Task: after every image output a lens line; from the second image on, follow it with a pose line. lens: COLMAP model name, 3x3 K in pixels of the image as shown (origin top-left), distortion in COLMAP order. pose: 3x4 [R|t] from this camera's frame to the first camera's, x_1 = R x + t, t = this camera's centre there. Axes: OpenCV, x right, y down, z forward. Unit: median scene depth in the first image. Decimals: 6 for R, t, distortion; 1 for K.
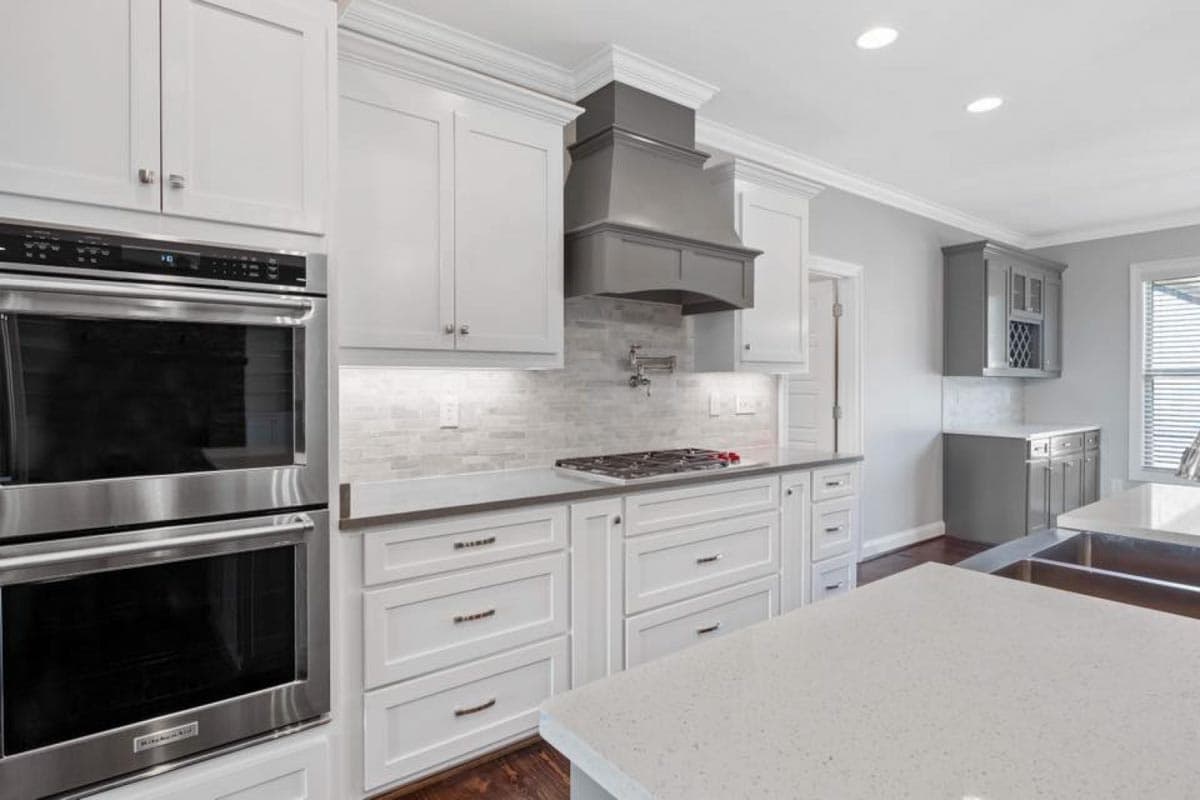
lens RADIAL K [[631.0, 0, 597.5], [0, 631.0, 388.7], [0, 0, 1]] dist [0.011487, -0.000200]
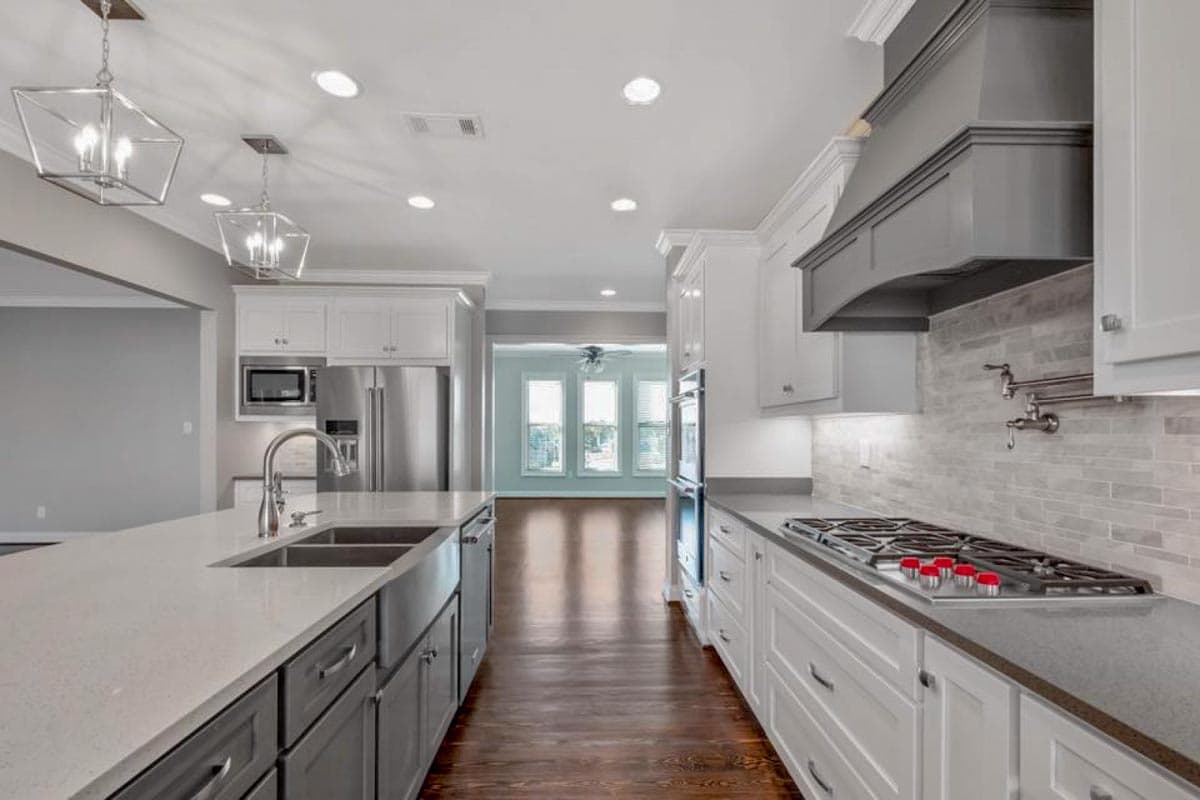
lens RADIAL K [[541.3, 0, 598.9], [0, 541.3, 429.4], [0, 0, 1]] dist [-0.003864, -0.000527]
pose [[-0.583685, -0.002829, -0.811975, 0.676406], [-0.007393, 0.999971, 0.001830, -0.003707], [0.811946, 0.007071, -0.583689, 0.955791]]
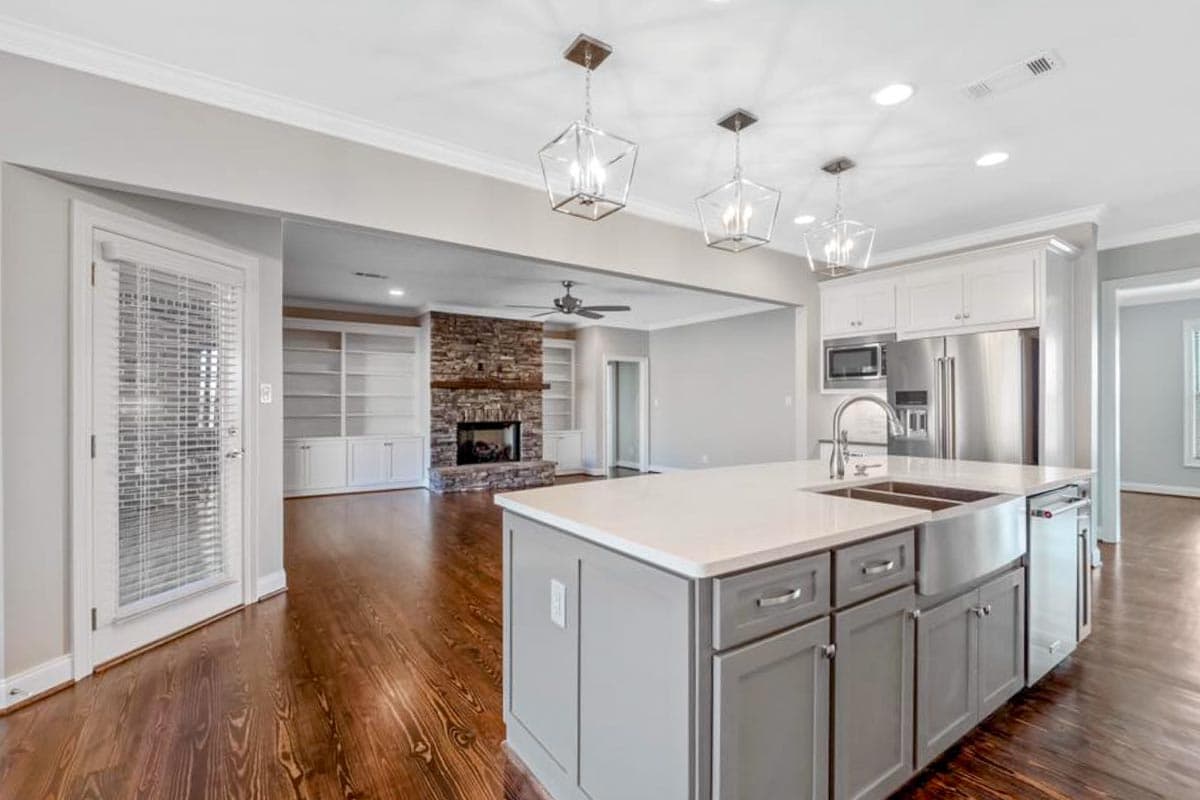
lens RADIAL K [[533.1, 0, 598.8], [0, 533.1, 405.4], [0, 0, 1]] dist [-0.001685, -0.000213]
pose [[-0.998800, 0.000877, 0.048971, 0.704590], [0.001200, 0.999978, 0.006571, 0.007964], [-0.048964, 0.006622, -0.998779, 1.079574]]
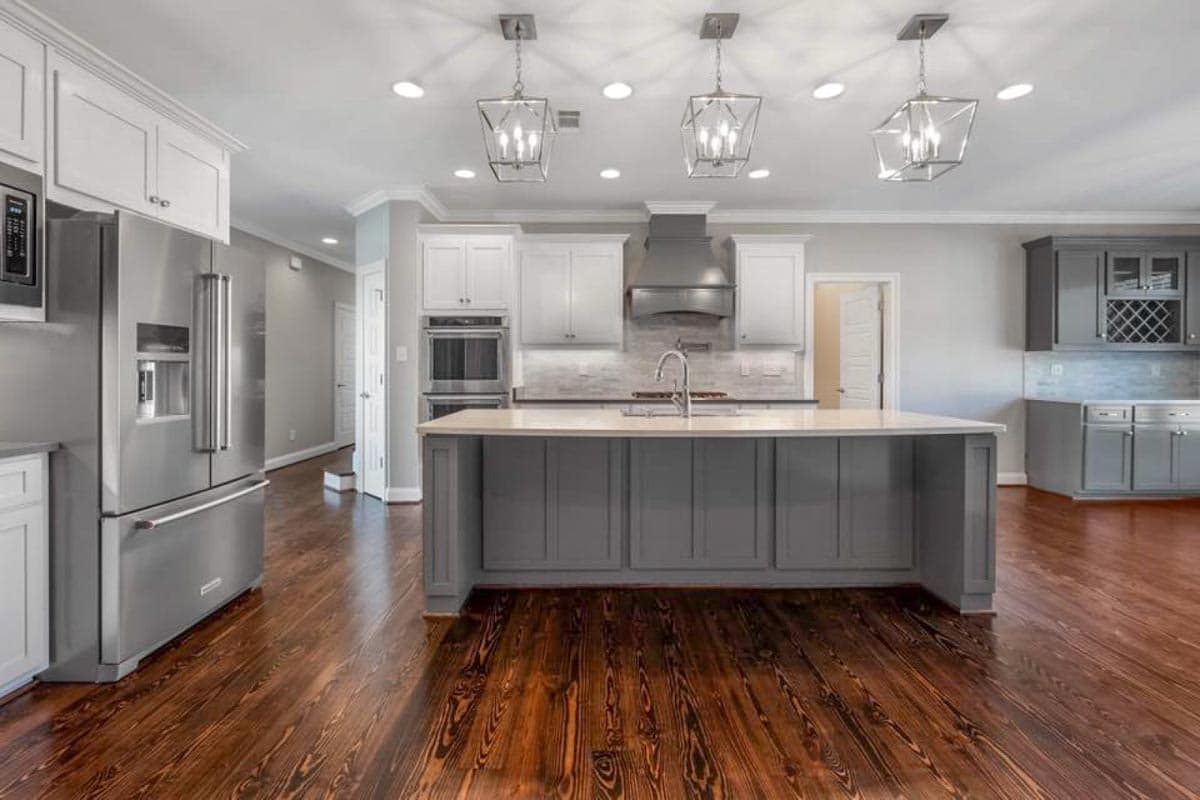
lens RADIAL K [[532.1, 0, 605.1], [0, 532.1, 371.4], [0, 0, 1]] dist [0.000251, 0.000437]
pose [[0.802037, 0.003449, -0.597264, 0.839385], [-0.005264, 0.999985, -0.001294, 0.038736], [0.597251, 0.004182, 0.802044, -0.460311]]
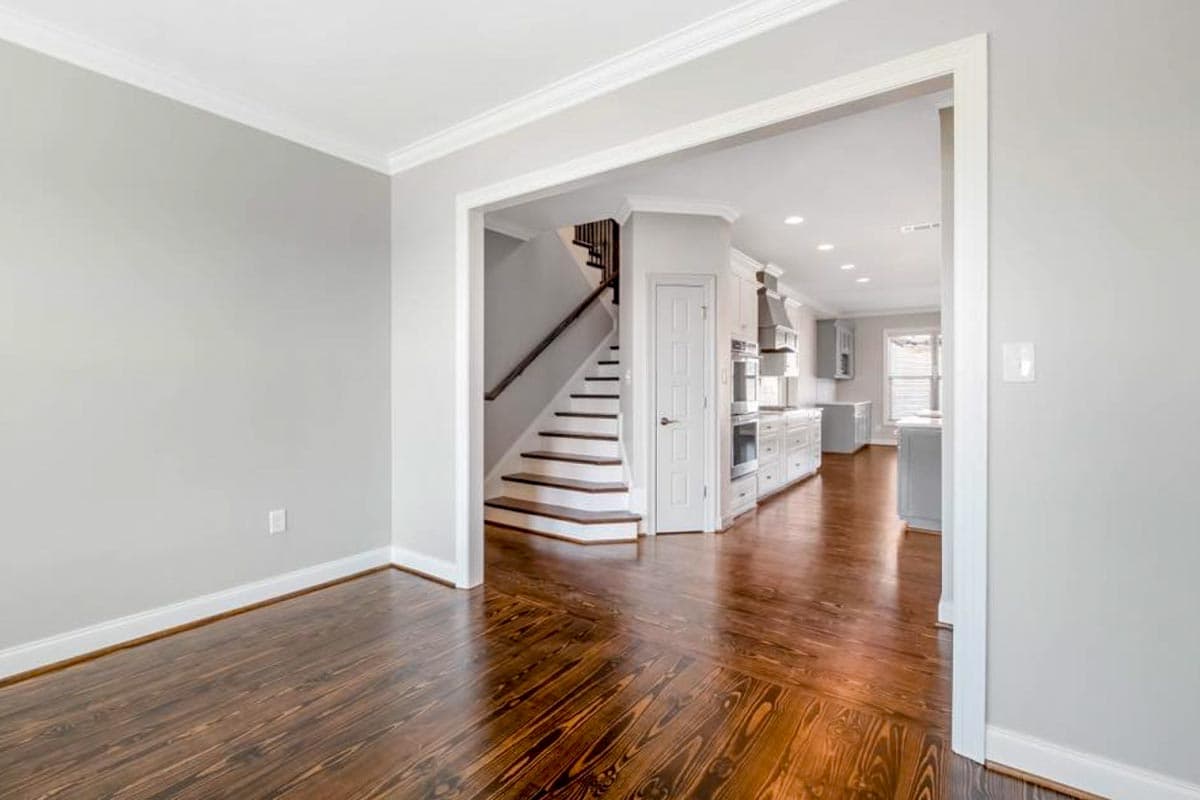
lens RADIAL K [[532.1, 0, 605.1], [0, 532.1, 371.4], [0, 0, 1]] dist [0.000251, 0.000437]
pose [[0.954586, 0.008735, 0.297809, -1.154133], [0.002686, 0.999277, -0.037920, 0.038719], [-0.297925, 0.036998, 0.953872, -0.881405]]
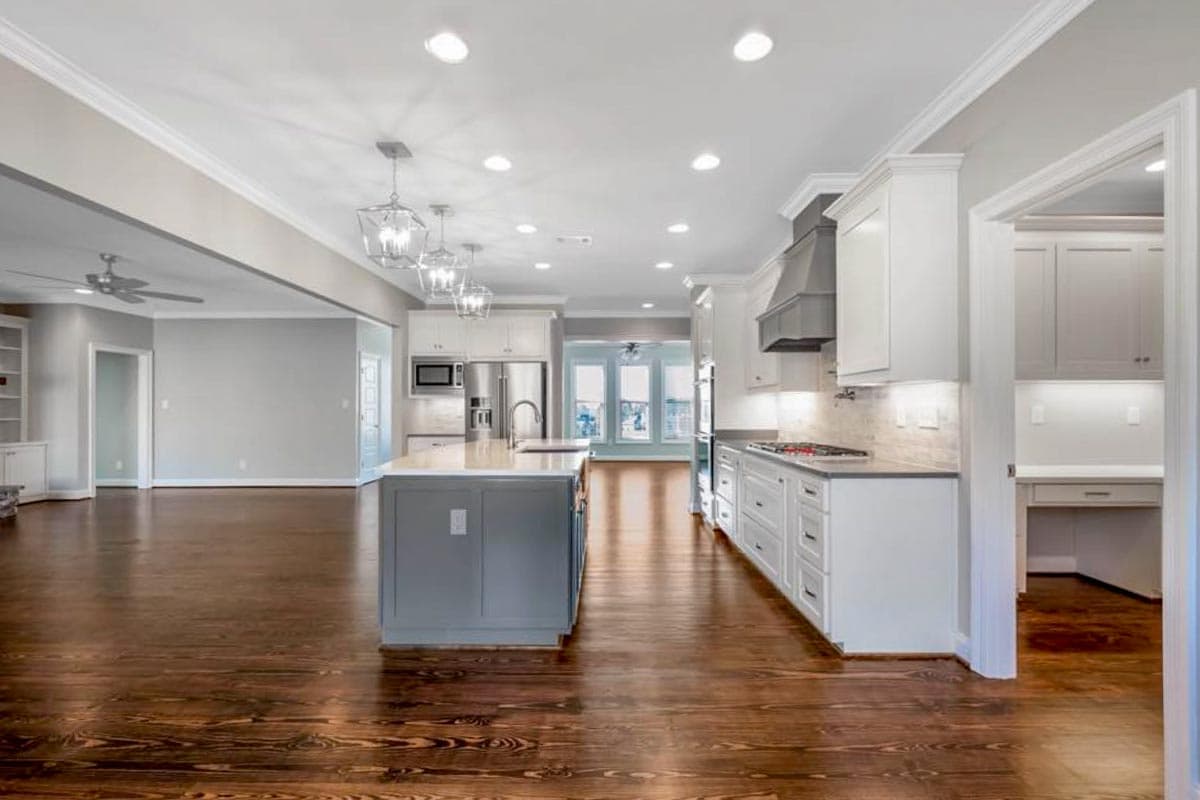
lens RADIAL K [[533.1, 0, 598.8], [0, 533.1, 405.4], [0, 0, 1]] dist [-0.001685, -0.000213]
pose [[-0.616714, -0.004170, -0.787176, 1.272165], [-0.003955, 0.999990, -0.002199, 0.014010], [0.787177, 0.001757, -0.616724, 1.268118]]
